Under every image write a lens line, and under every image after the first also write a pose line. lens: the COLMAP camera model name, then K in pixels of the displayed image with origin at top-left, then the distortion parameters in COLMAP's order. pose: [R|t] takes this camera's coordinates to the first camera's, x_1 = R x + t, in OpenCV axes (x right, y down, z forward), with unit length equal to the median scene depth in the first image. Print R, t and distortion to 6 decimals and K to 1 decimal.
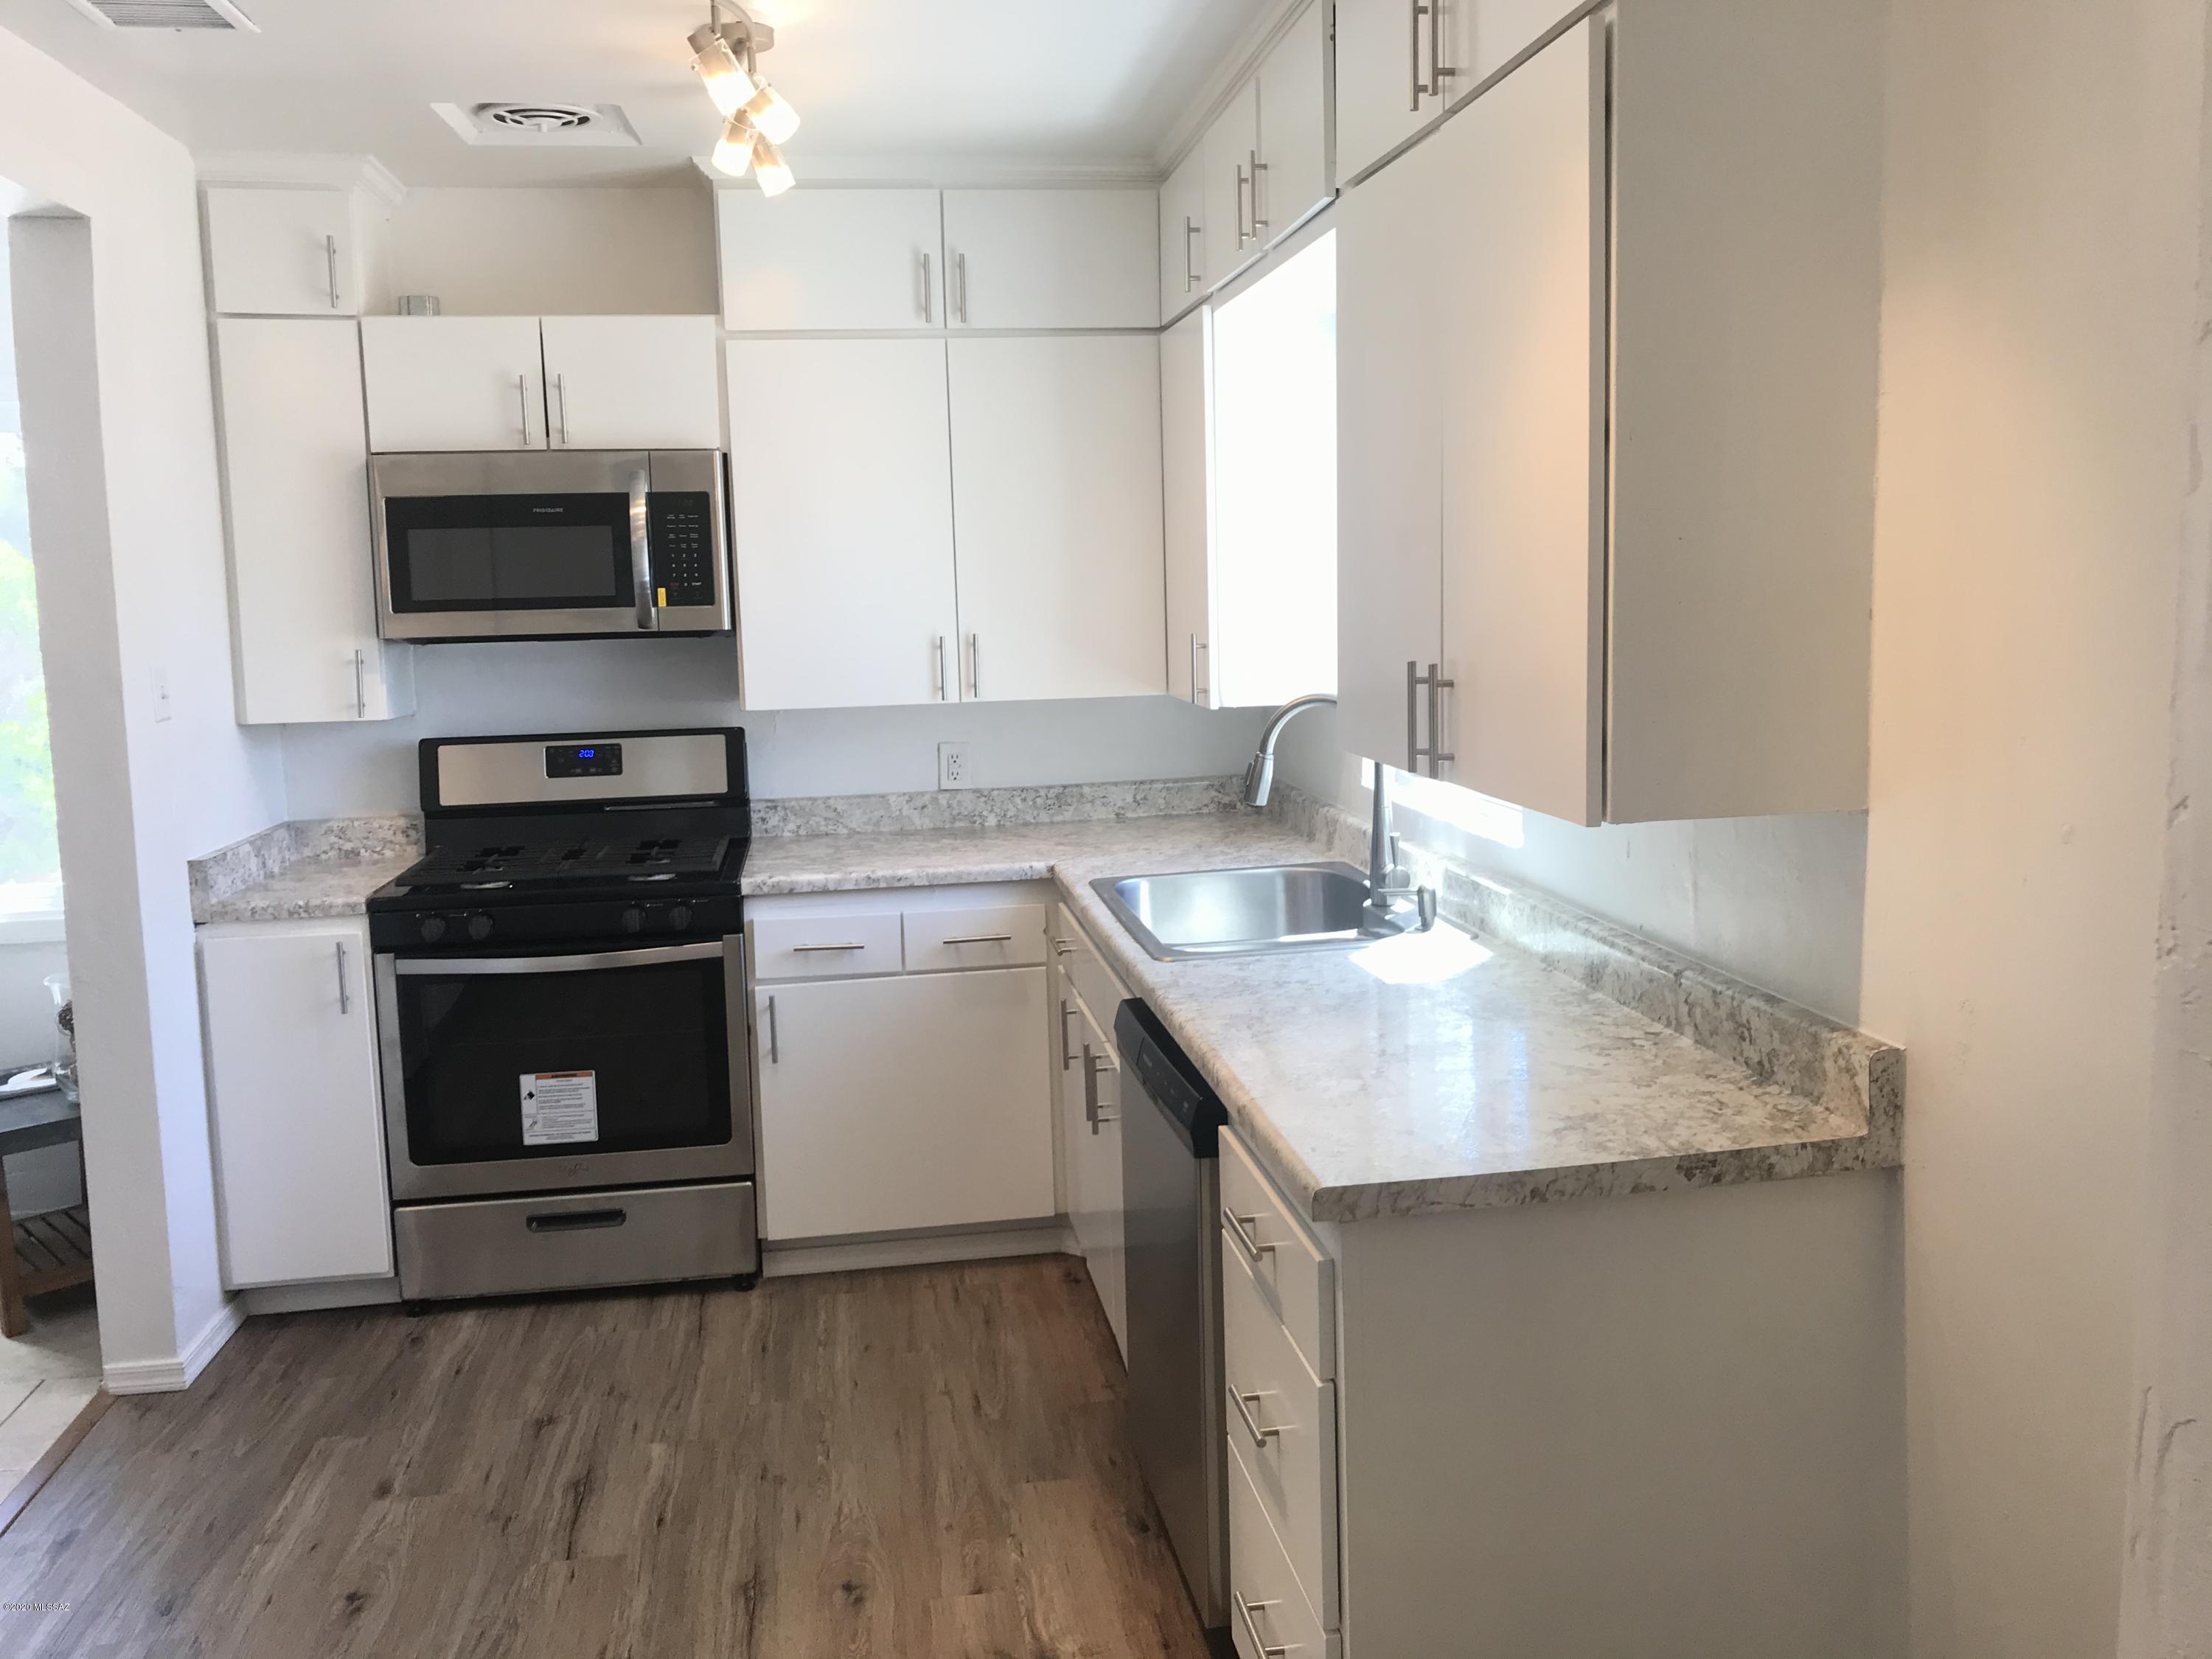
lens RADIAL K [[1816.2, 0, 1094.4], [0, 1816.2, 815.5], [0, 0, 1]] dist [0.045145, -0.051021]
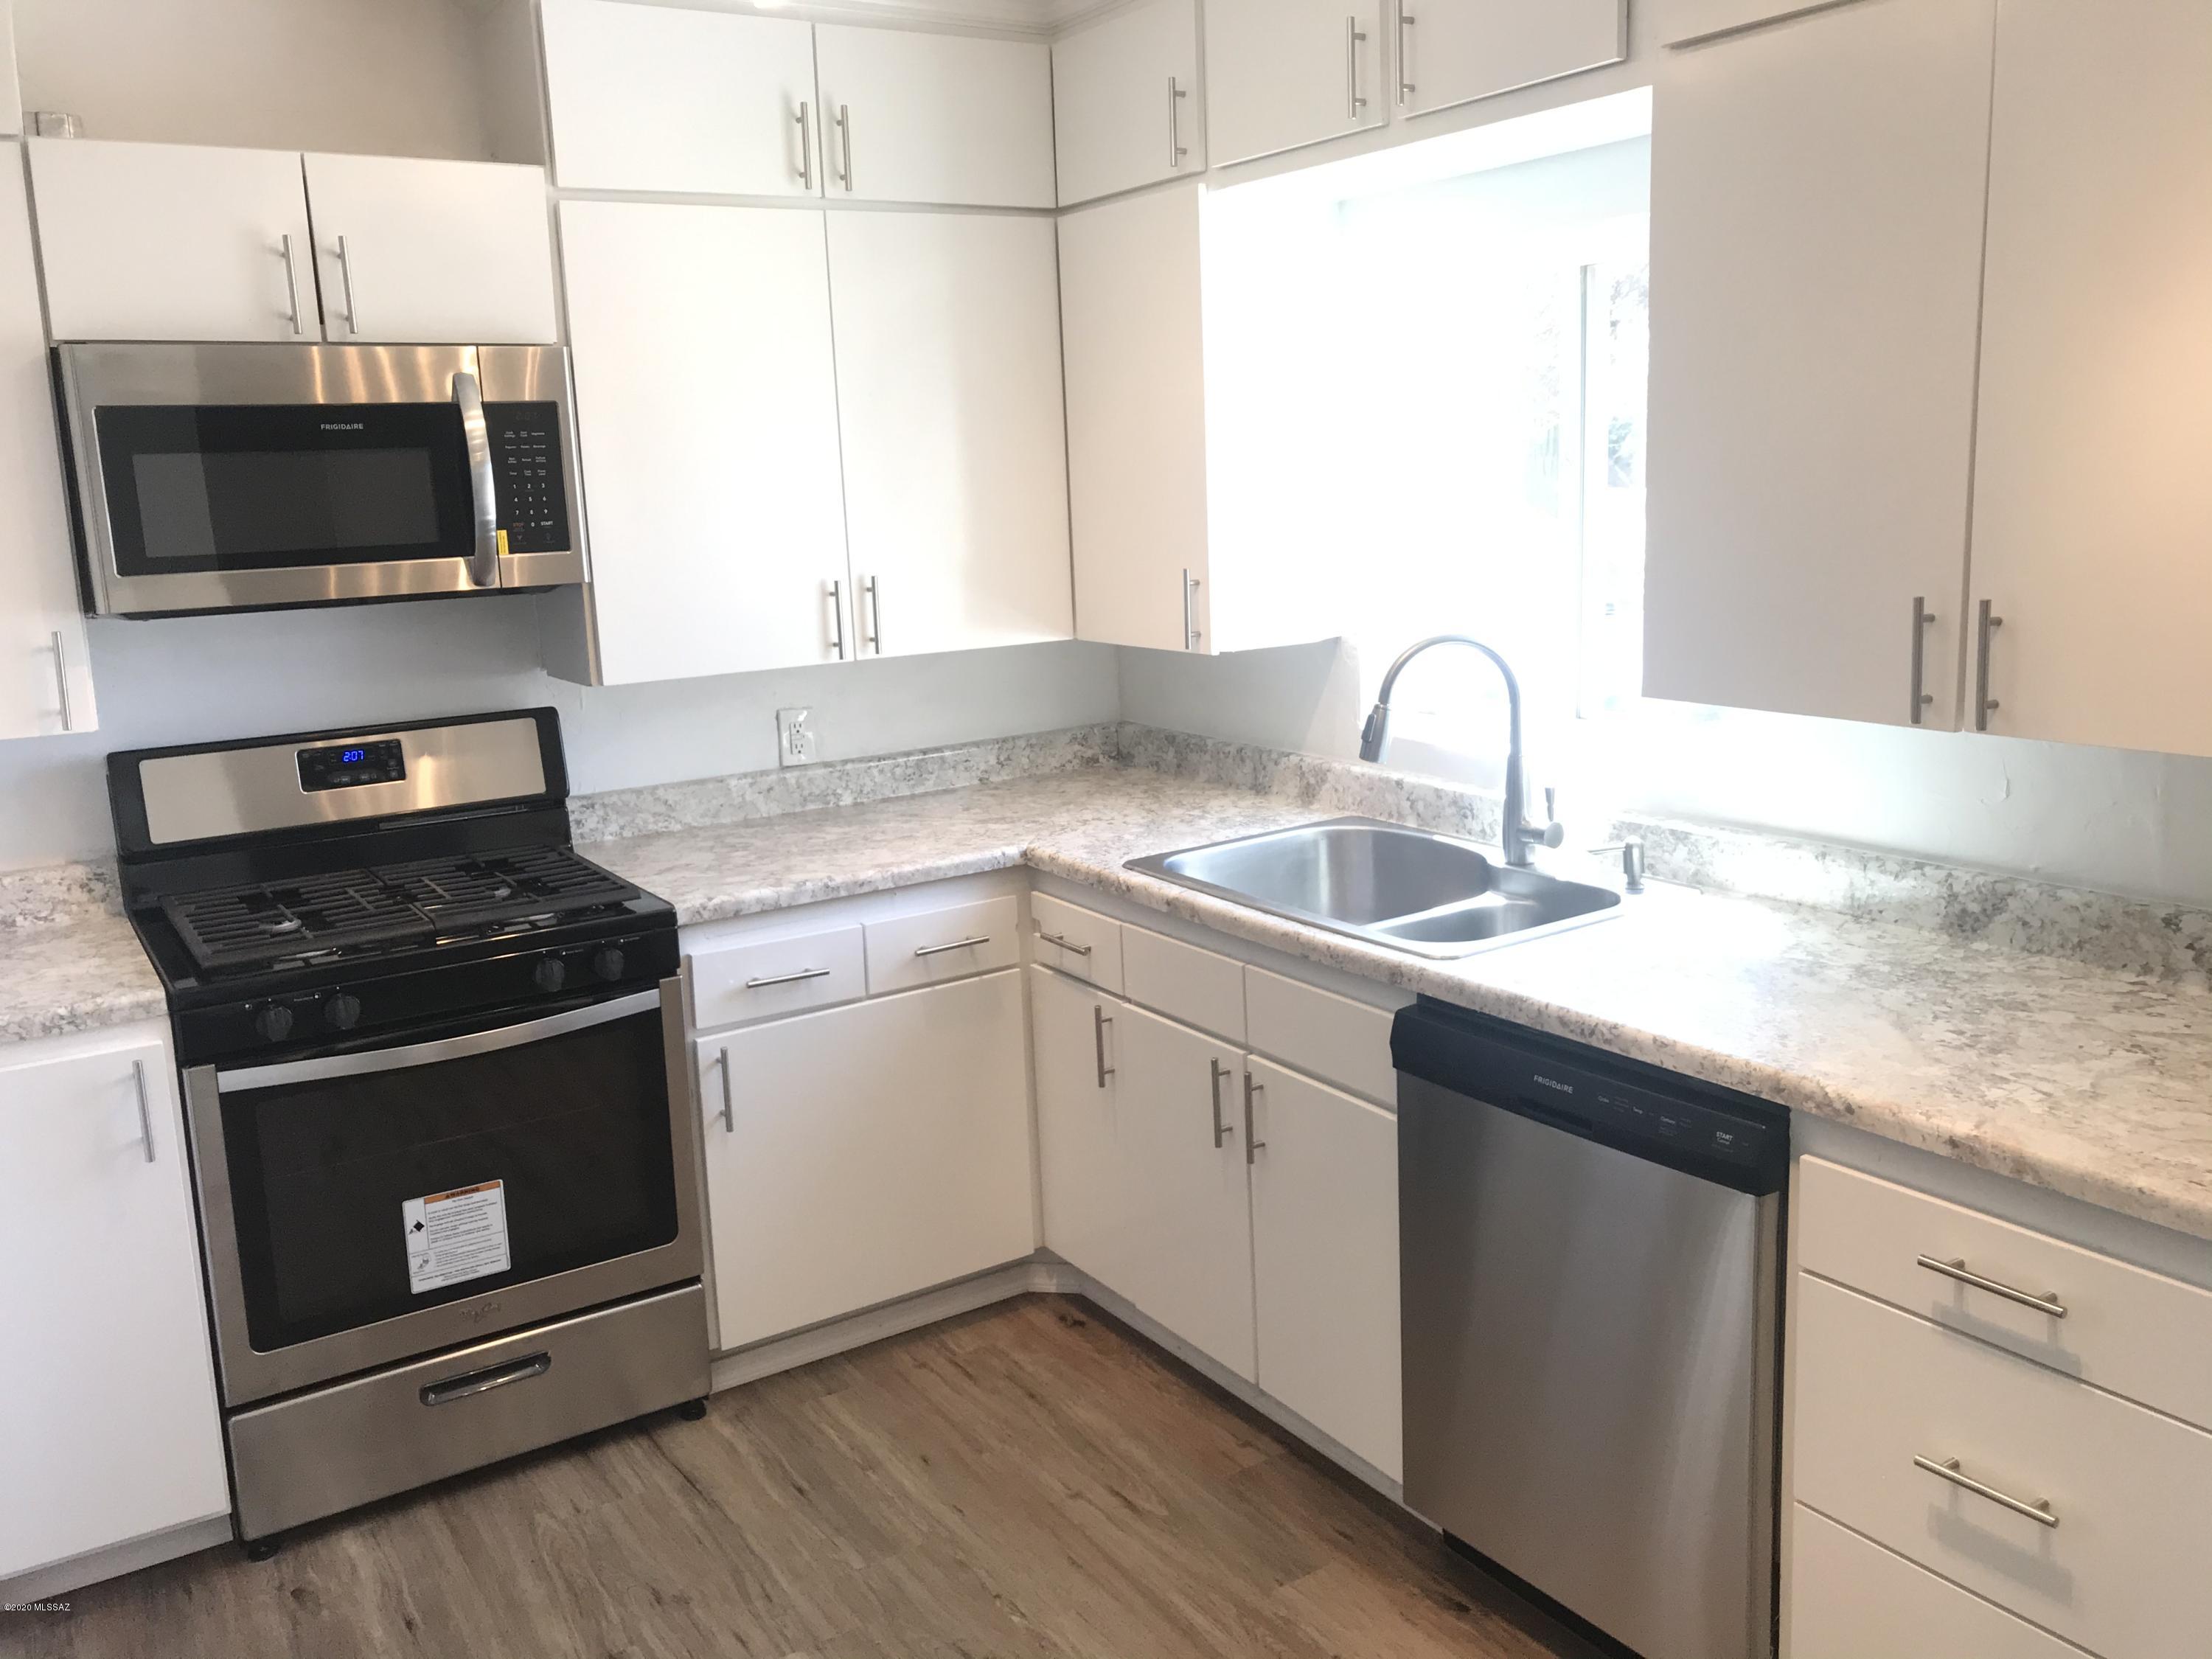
lens RADIAL K [[1816.2, 0, 1100.2], [0, 1816.2, 812.8], [0, 0, 1]] dist [0.045145, -0.051021]
pose [[0.910766, -0.086752, 0.403707, -0.332001], [0.069120, 0.995916, 0.058076, -0.035995], [-0.407096, -0.024989, 0.913043, 0.211870]]
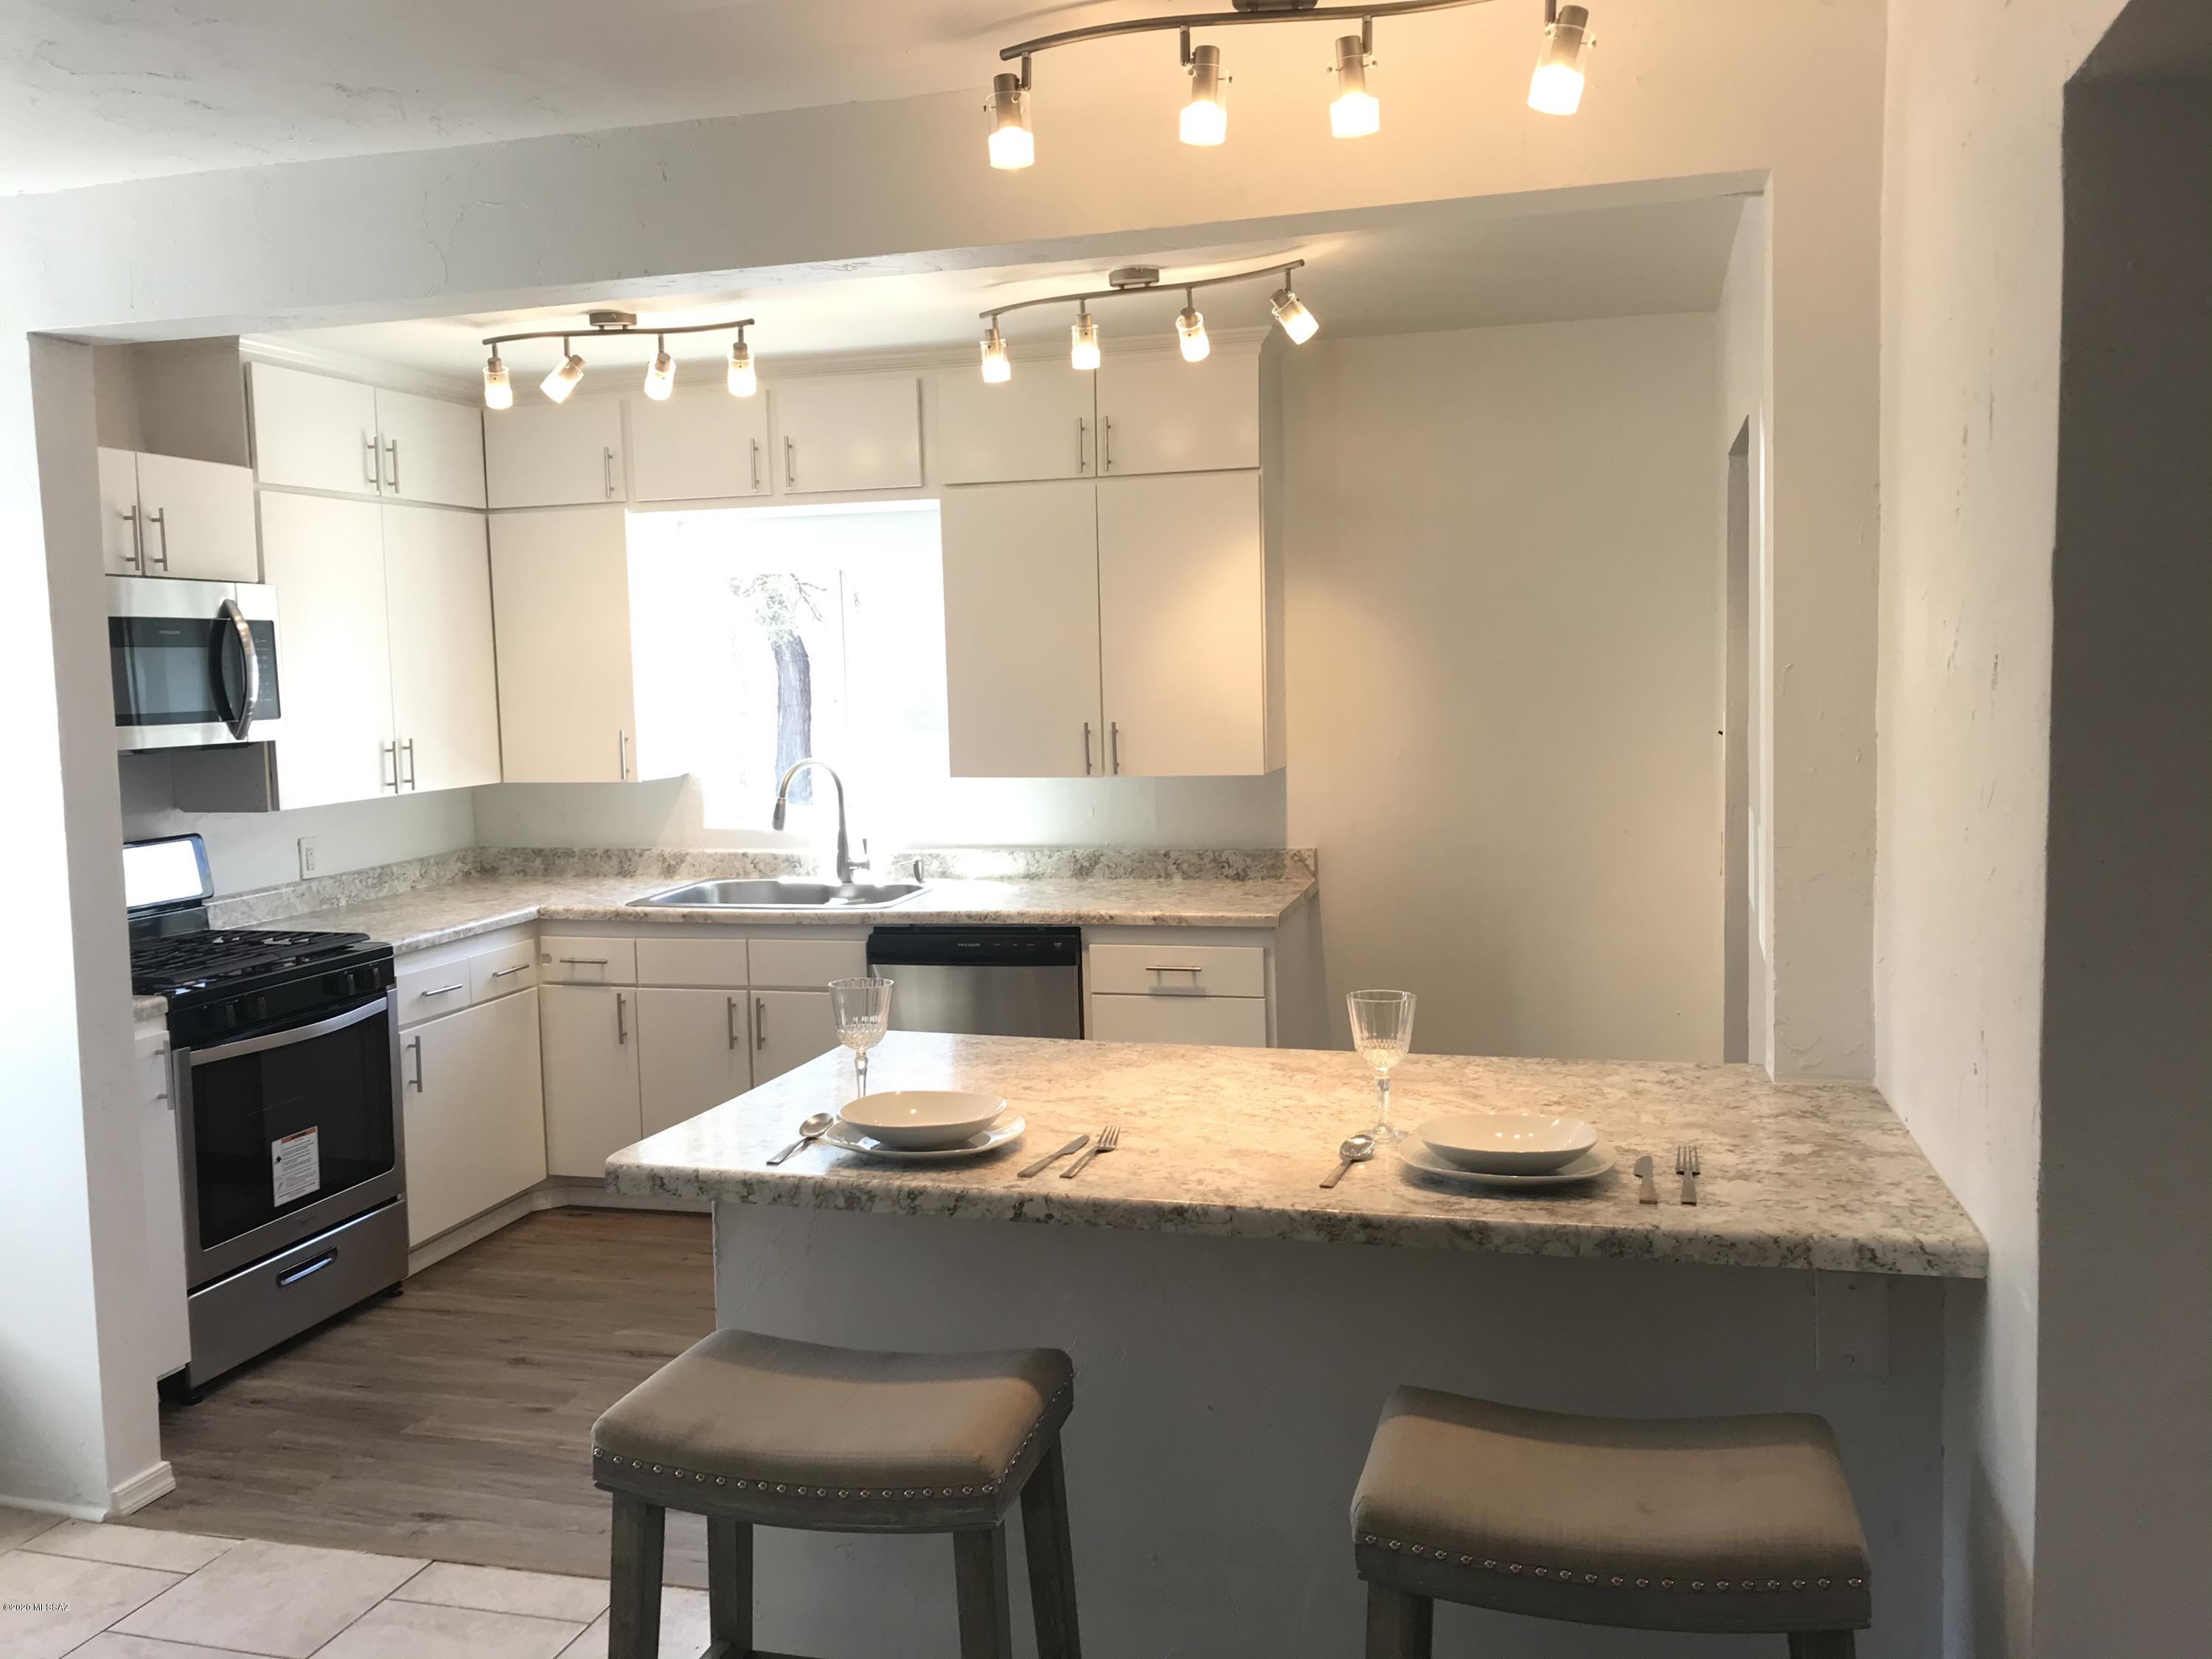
lens RADIAL K [[1816.2, 0, 1101.4], [0, 1816.2, 816.0], [0, 0, 1]] dist [0.045145, -0.051021]
pose [[0.405381, -0.061791, 0.912057, -1.070923], [0.135081, 0.990809, 0.007087, 0.007135], [-0.904112, 0.120328, 0.410002, 0.071652]]
